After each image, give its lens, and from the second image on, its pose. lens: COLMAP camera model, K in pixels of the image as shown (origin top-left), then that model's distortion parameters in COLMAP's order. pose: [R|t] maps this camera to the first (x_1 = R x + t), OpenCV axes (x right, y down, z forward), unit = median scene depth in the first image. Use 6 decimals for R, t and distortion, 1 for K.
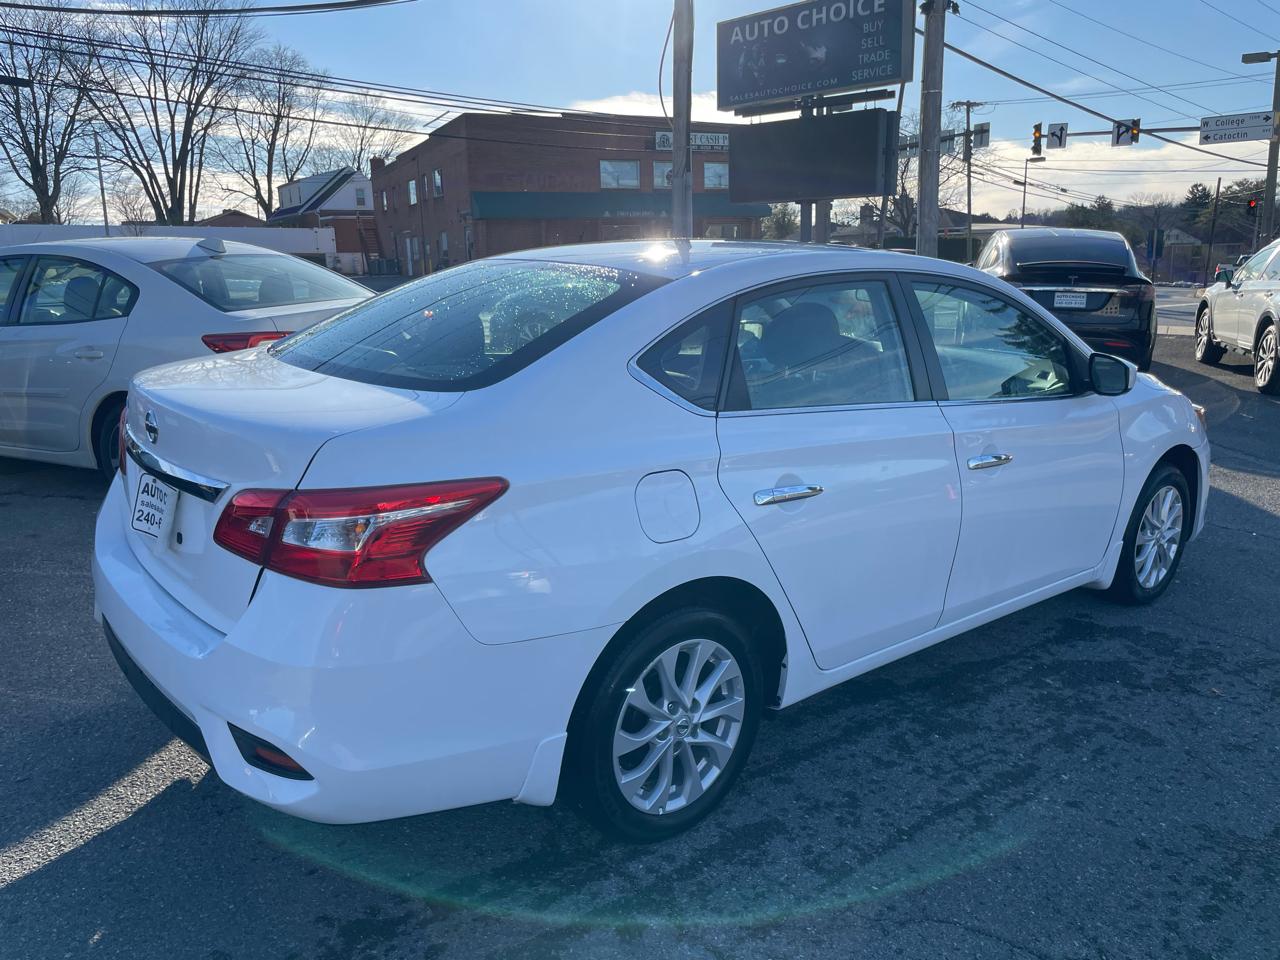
lens RADIAL K [[968.1, 0, 640.5], [0, 968.1, 462.7], [0, 0, 1]] dist [0.091078, -0.119968]
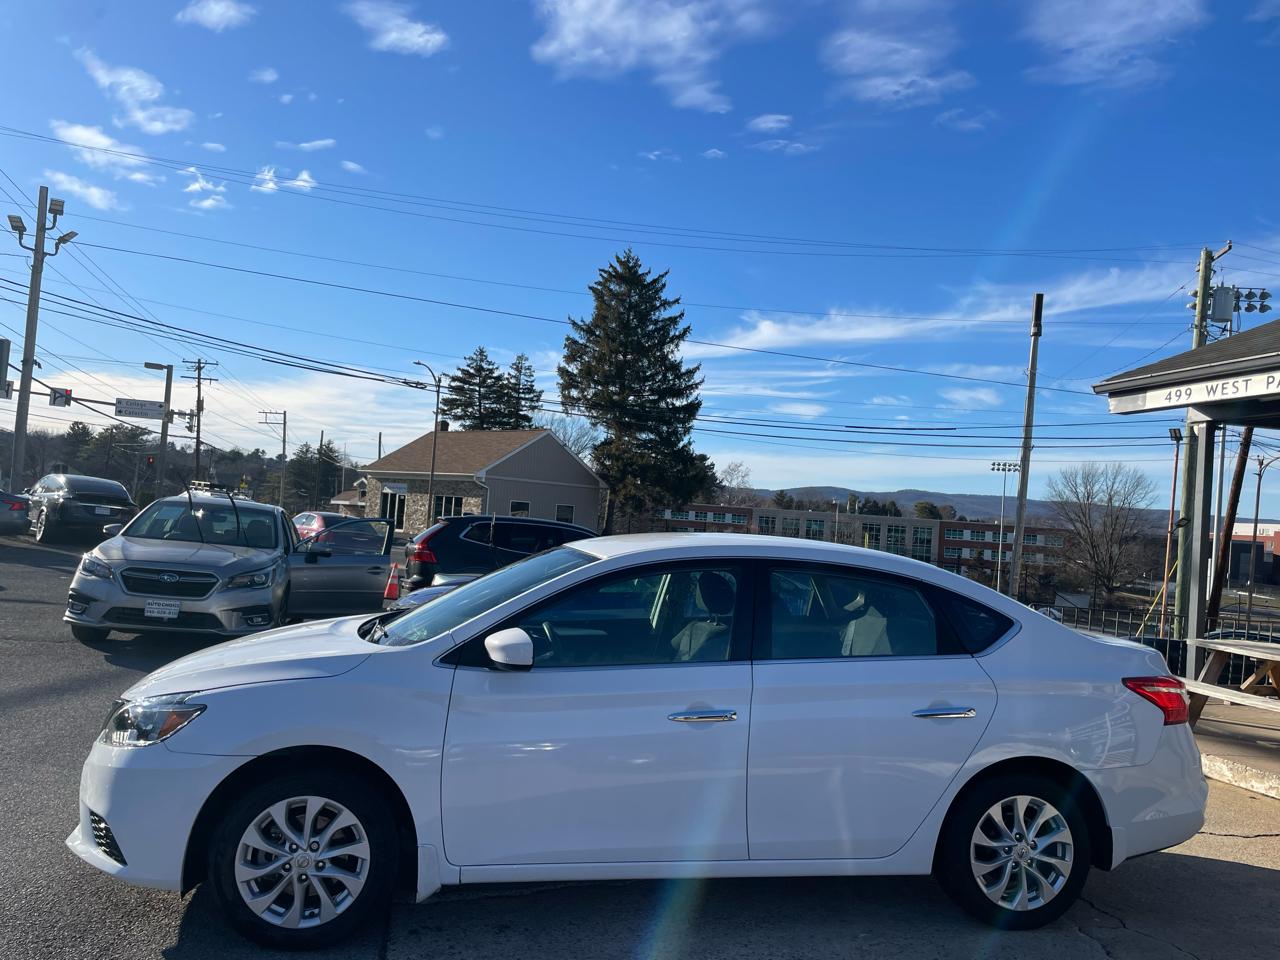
lens RADIAL K [[968.1, 0, 634.2], [0, 968.1, 488.7], [0, 0, 1]] dist [0.091078, -0.119968]
pose [[0.514452, 0.088764, 0.852912, -0.755228], [0.087389, 0.984023, -0.155119, 0.209055], [-0.853054, 0.154336, 0.498476, -1.014940]]
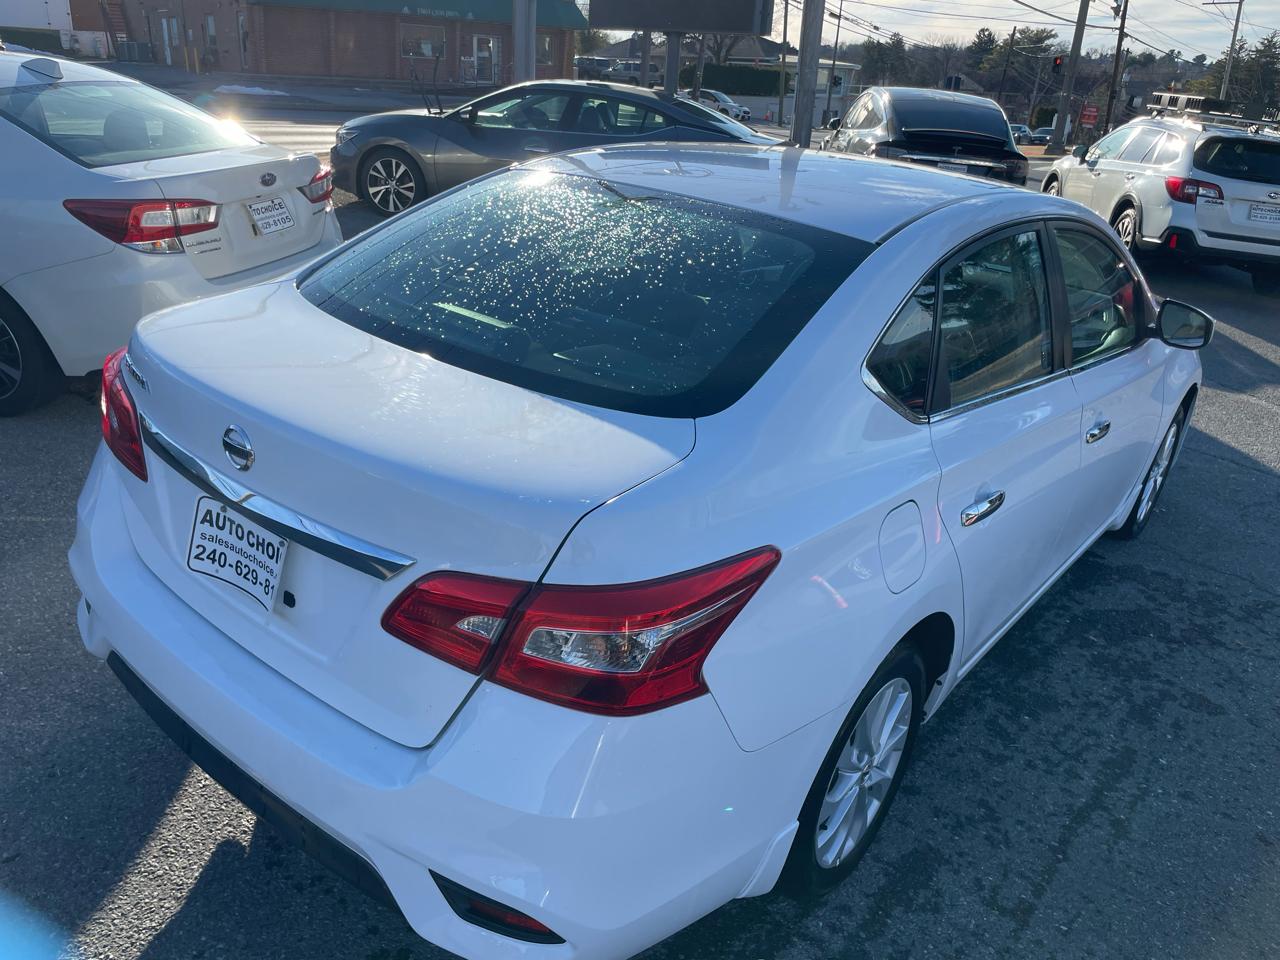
lens RADIAL K [[968.1, 0, 630.9], [0, 968.1, 483.1], [0, 0, 1]] dist [0.091078, -0.119968]
pose [[0.979264, -0.006634, 0.202478, -0.072268], [-0.032402, 0.981468, 0.188864, -0.031118], [-0.199978, -0.191509, 0.960902, 0.050362]]
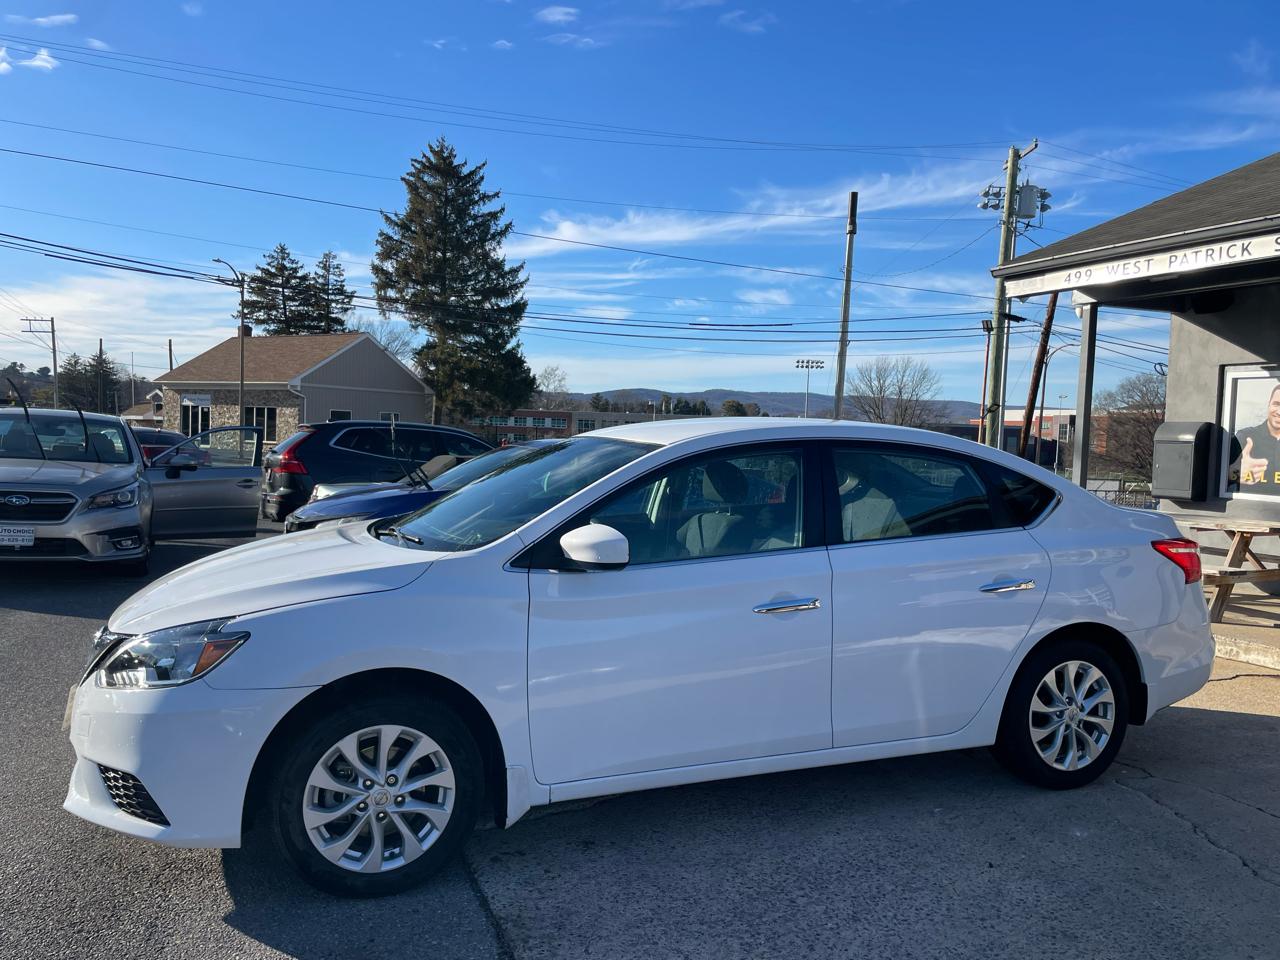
lens RADIAL K [[968.1, 0, 635.2], [0, 968.1, 488.7], [0, 0, 1]] dist [0.091078, -0.119968]
pose [[0.343722, -0.015605, 0.938942, -0.762985], [0.143739, 0.988954, -0.036183, 0.202593], [-0.928006, 0.147400, 0.342168, -0.920205]]
